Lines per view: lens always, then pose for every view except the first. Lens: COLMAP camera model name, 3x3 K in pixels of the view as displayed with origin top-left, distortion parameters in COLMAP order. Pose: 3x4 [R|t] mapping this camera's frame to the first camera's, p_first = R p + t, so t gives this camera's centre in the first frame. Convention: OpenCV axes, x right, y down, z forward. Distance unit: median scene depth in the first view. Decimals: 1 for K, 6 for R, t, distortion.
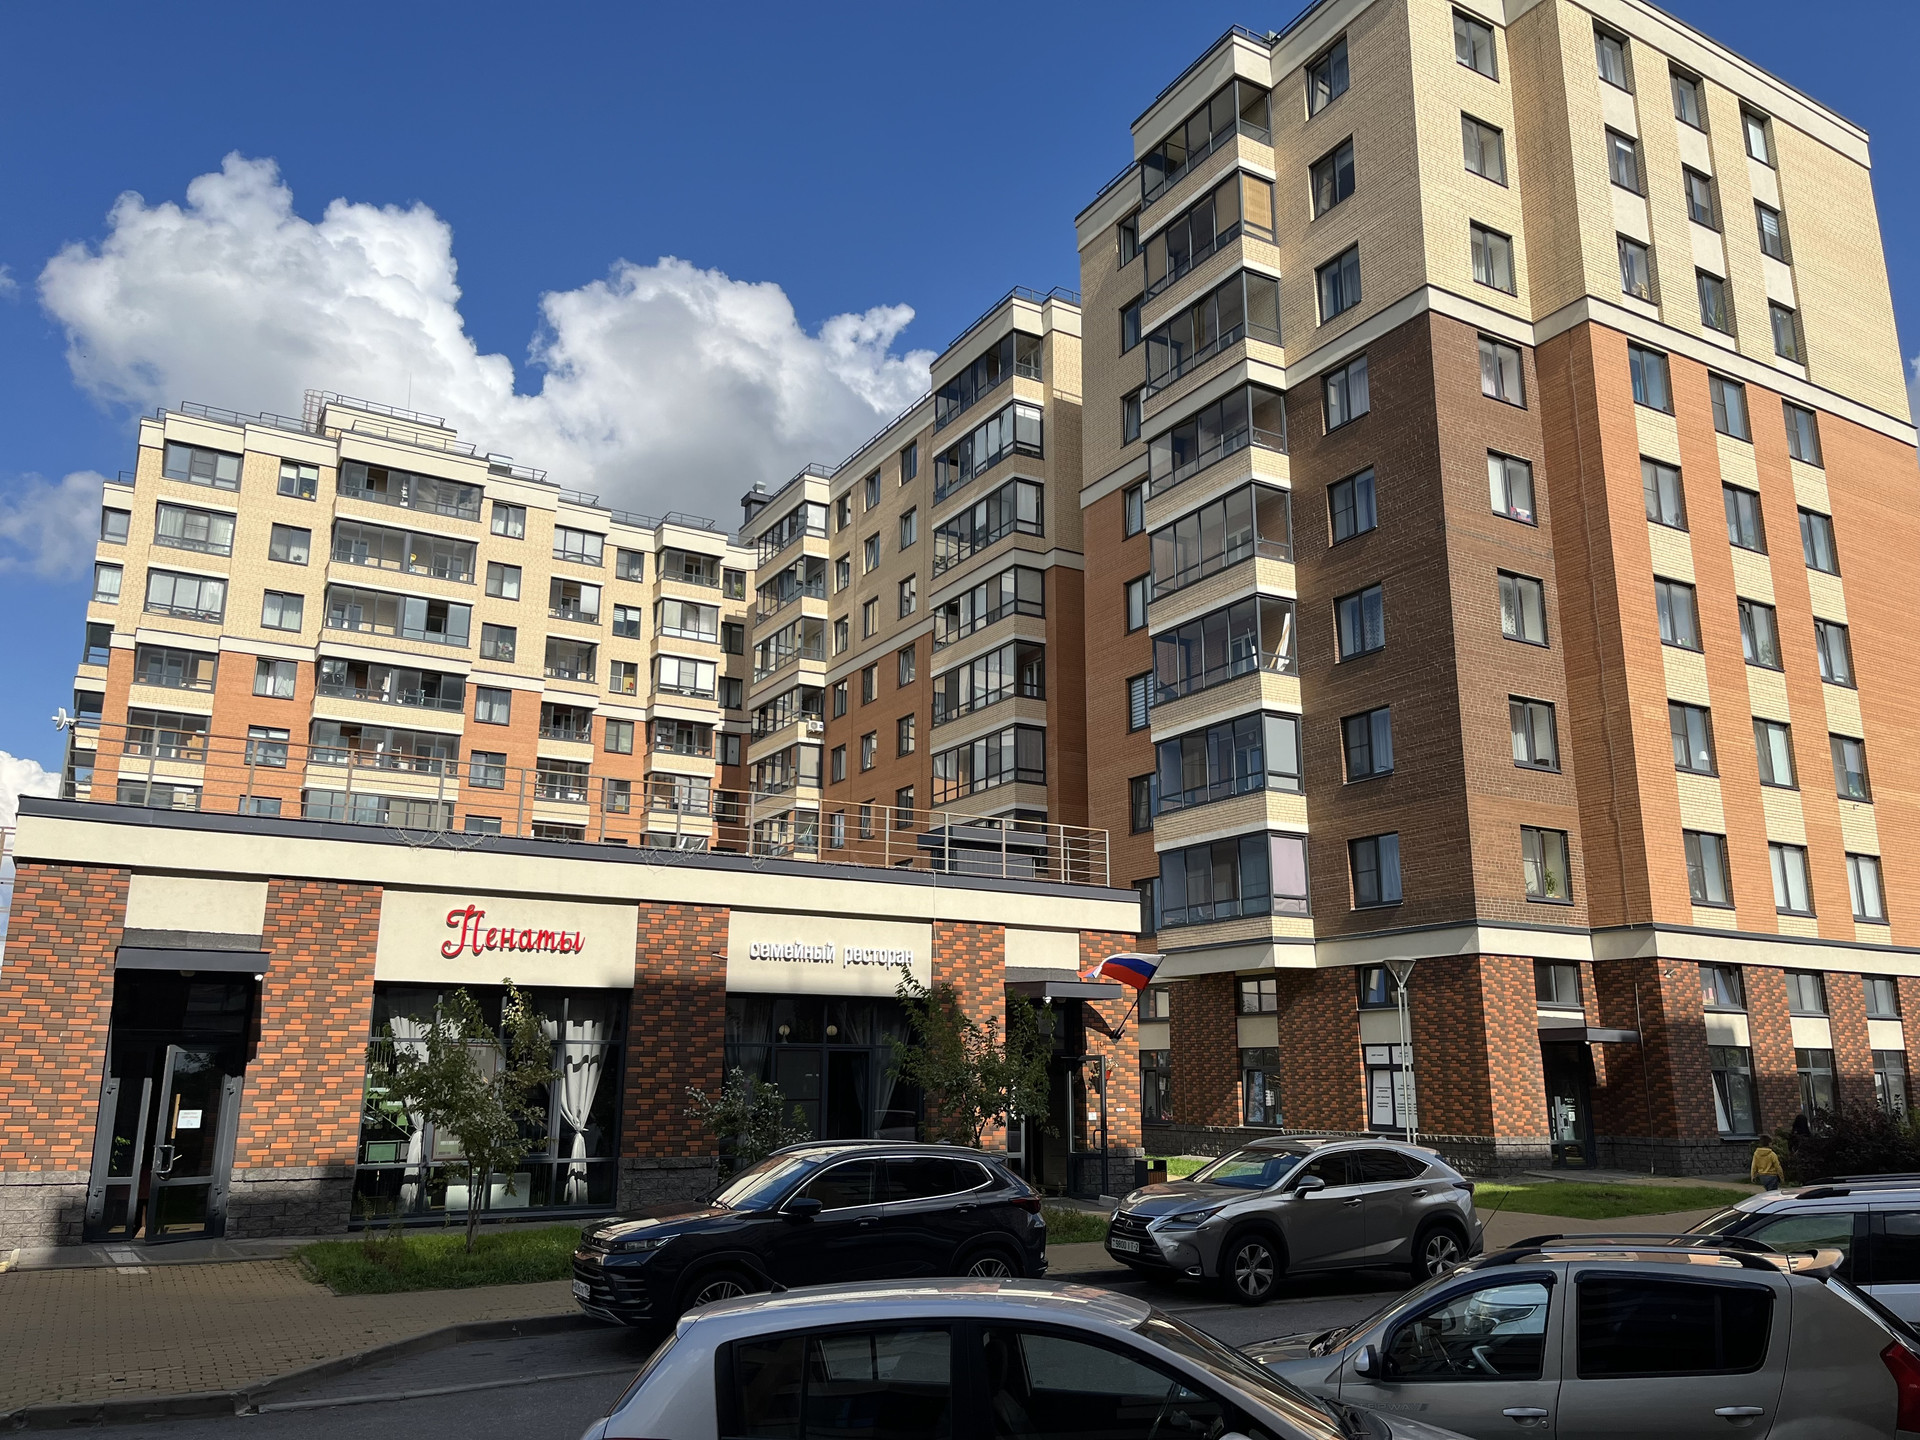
lens RADIAL K [[1440.5, 0, 959.1], [0, 1440.5, 727.1], [0, 0, 1]] dist [0.052162, -0.061246]
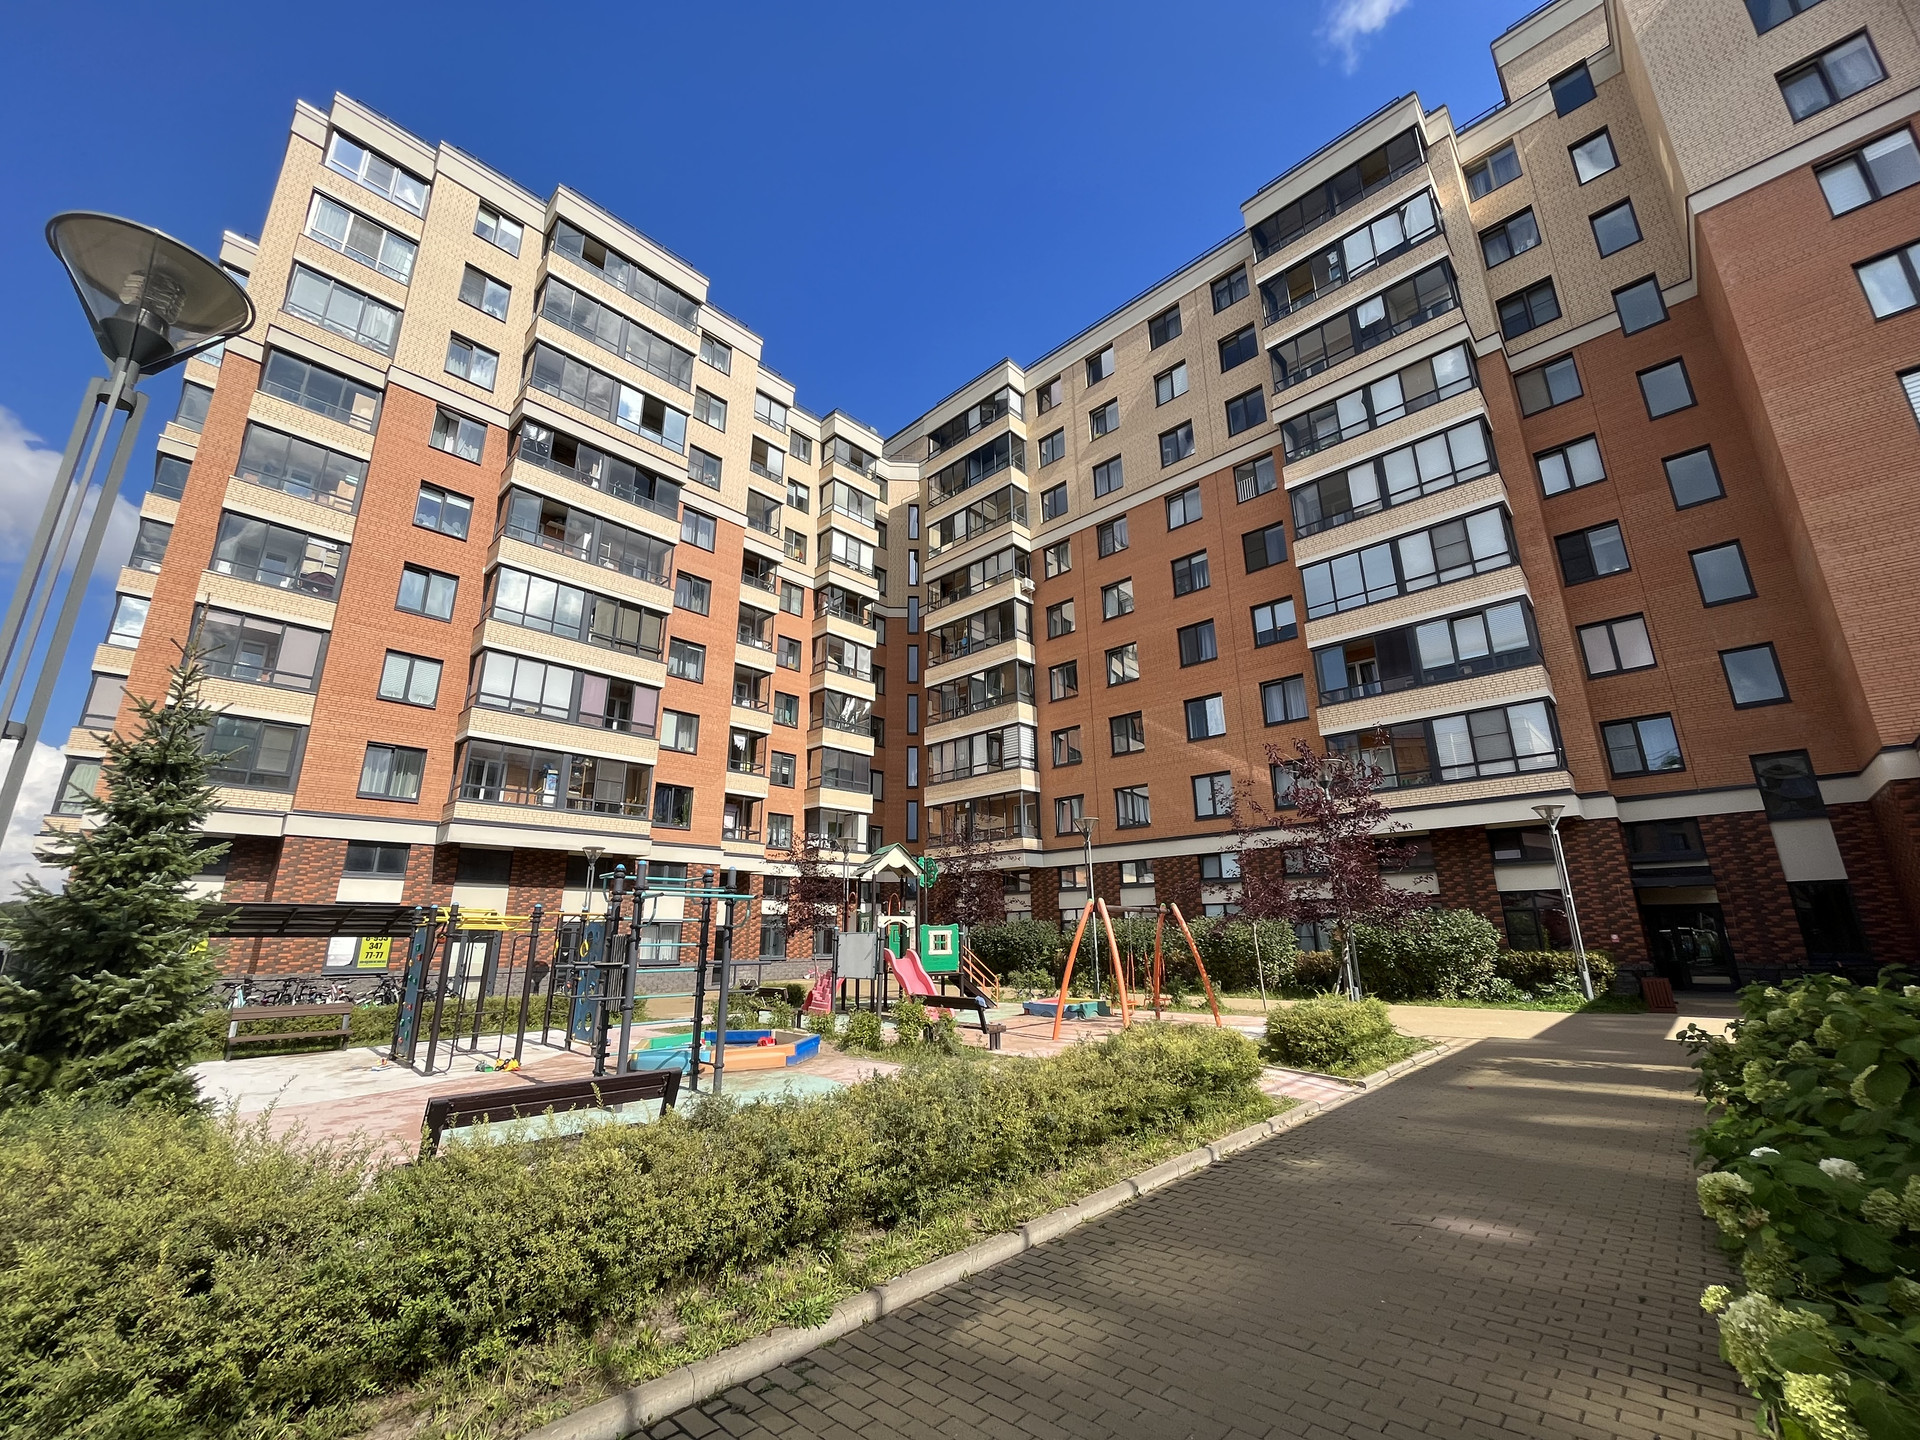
lens RADIAL K [[774.5, 0, 962.1], [0, 774.5, 714.4], [0, 0, 1]] dist [-0.002793, 0.000250]
pose [[0.960553, 0.063324, 0.270792, -0.286373], [-0.050775, 0.997297, -0.053104, 0.122378], [-0.273422, 0.037260, 0.961172, 0.477486]]
